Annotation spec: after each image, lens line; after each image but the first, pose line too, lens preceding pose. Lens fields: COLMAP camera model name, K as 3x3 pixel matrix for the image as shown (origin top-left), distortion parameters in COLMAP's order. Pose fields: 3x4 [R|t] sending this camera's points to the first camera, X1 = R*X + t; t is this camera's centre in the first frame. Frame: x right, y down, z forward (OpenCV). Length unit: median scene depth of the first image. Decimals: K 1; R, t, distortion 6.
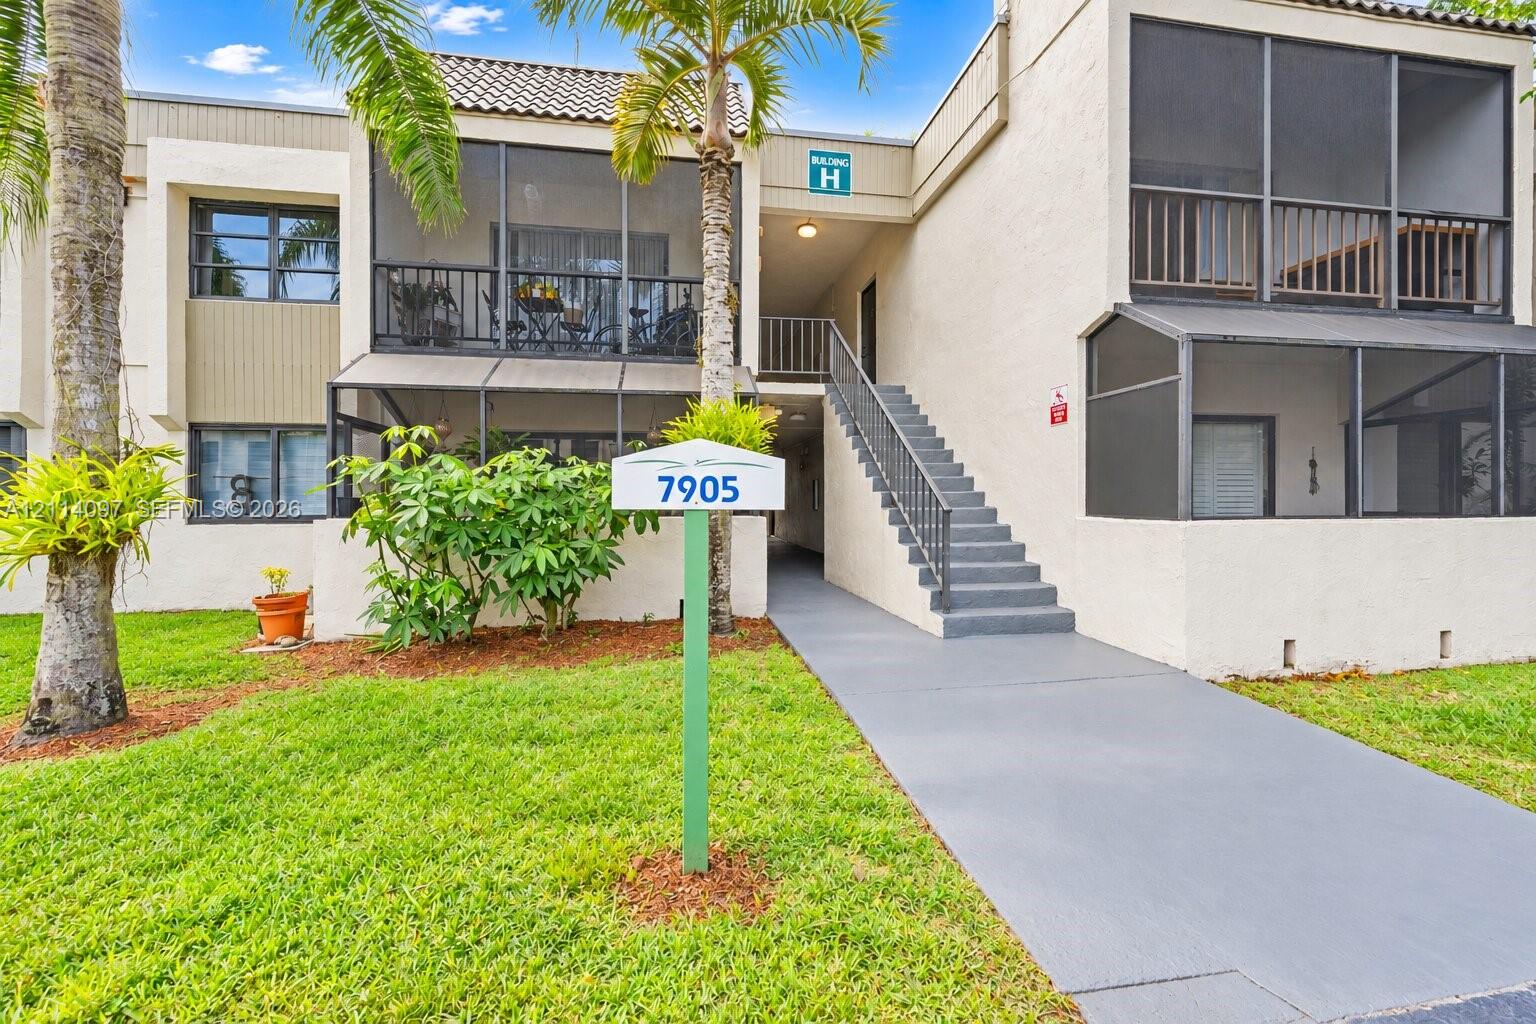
lens RADIAL K [[624.6, 0, 768.0], [0, 624.6, 512.0], [0, 0, 1]] dist [0.002148, 0.000114]
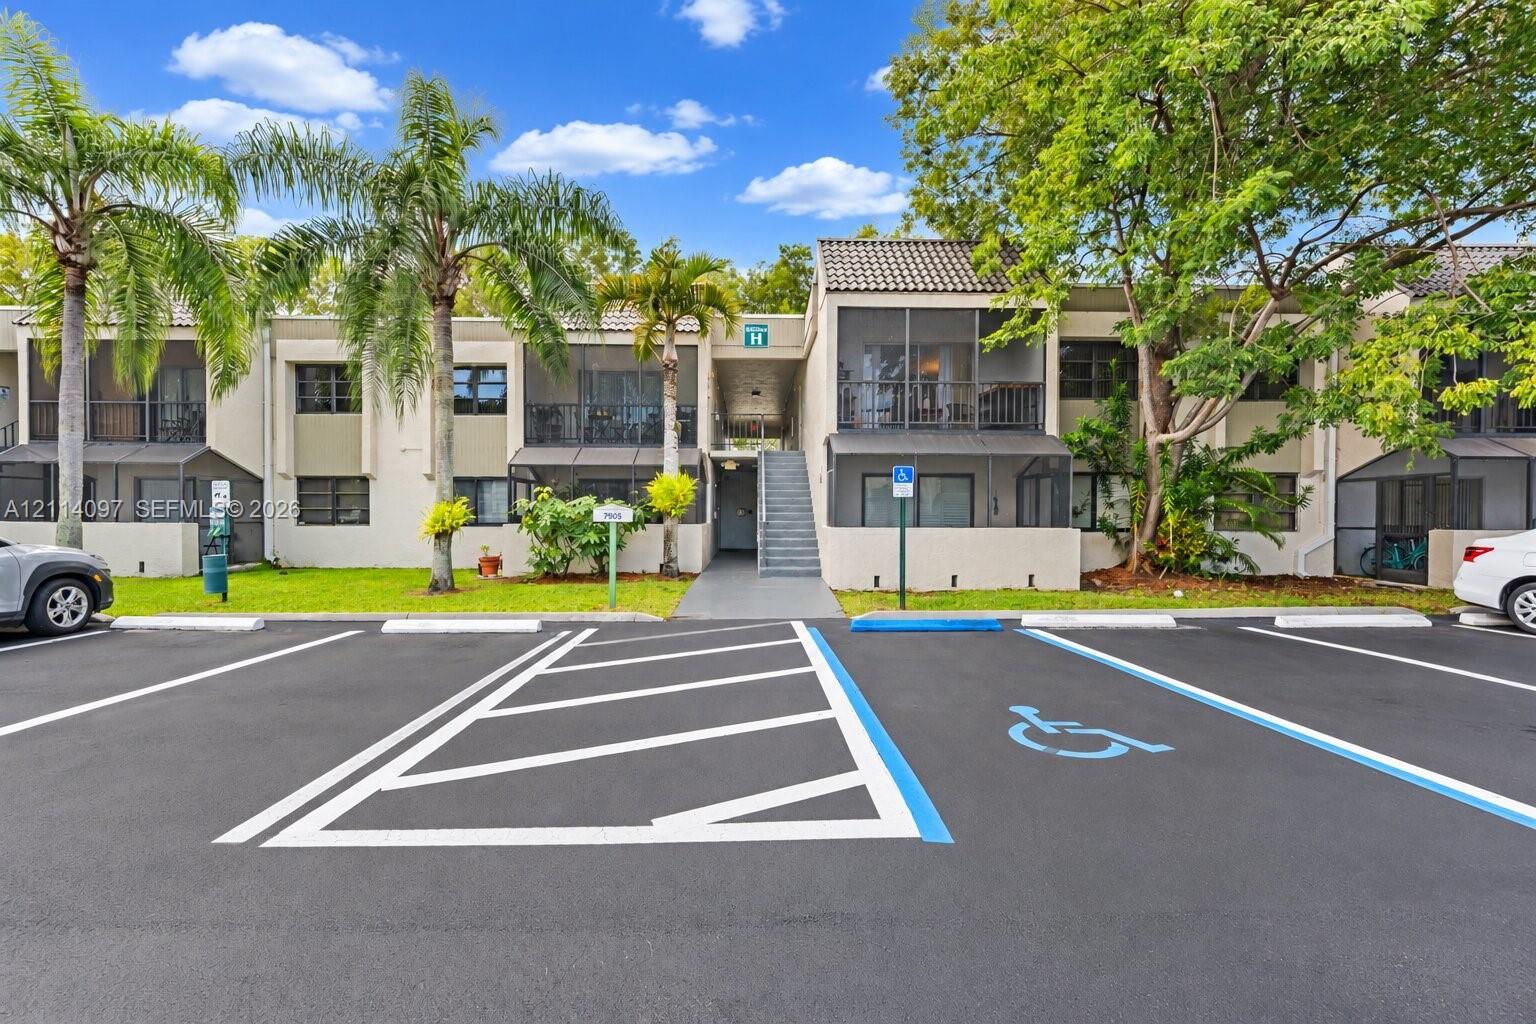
lens RADIAL K [[614.8, 0, 762.3], [0, 614.8, 524.5], [0, 0, 1]] dist [-0.005183, -0.000148]
pose [[0.989512, 0.007731, -0.144243, 0.511485], [-0.007633, 0.999970, 0.001236, 0.003968], [0.144248, -0.000122, 0.989541, -1.029728]]
